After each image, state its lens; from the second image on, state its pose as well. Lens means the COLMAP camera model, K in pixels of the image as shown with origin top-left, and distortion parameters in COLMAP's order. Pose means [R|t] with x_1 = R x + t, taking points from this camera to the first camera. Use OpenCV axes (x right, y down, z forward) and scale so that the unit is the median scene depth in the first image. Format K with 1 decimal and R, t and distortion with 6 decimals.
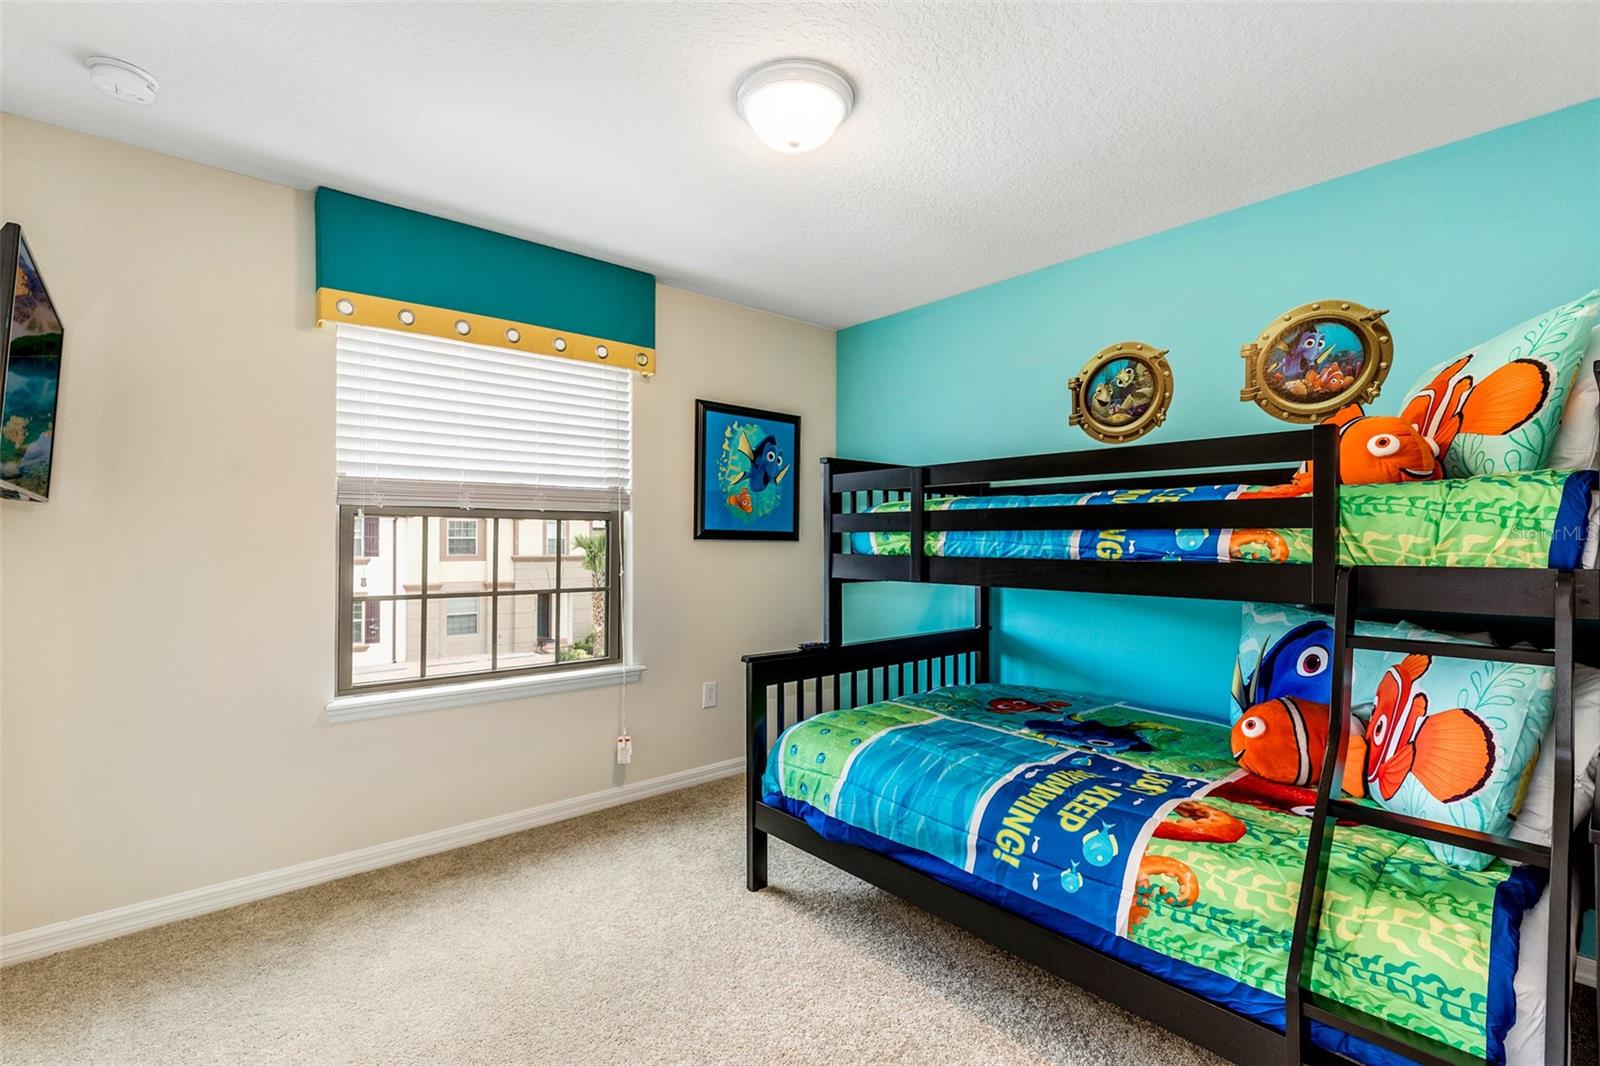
lens RADIAL K [[728.5, 0, 787.8], [0, 728.5, 539.5], [0, 0, 1]] dist [0.009141, 0.000157]
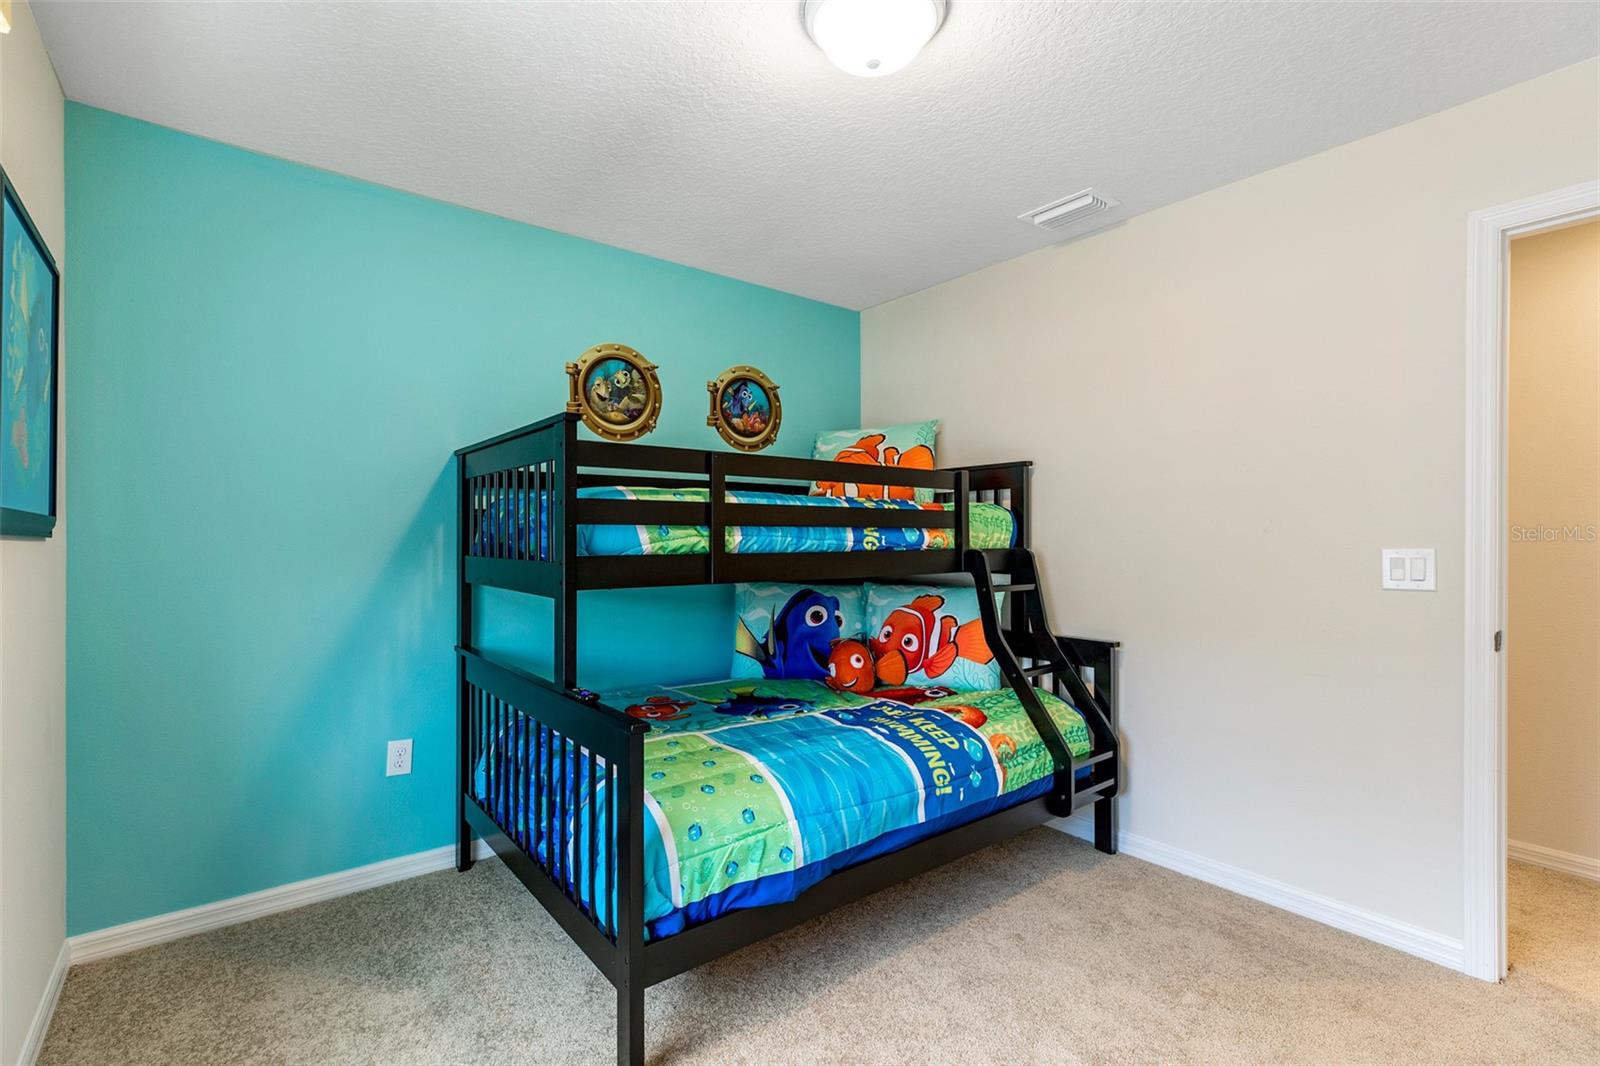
lens RADIAL K [[728.5, 0, 787.8], [0, 728.5, 539.5], [0, 0, 1]] dist [0.009141, 0.000157]
pose [[0.049894, -0.007735, 0.998725, -0.696588], [-0.001532, 0.999968, 0.007821, -0.001692], [-0.998753, -0.001920, 0.049881, 0.877741]]
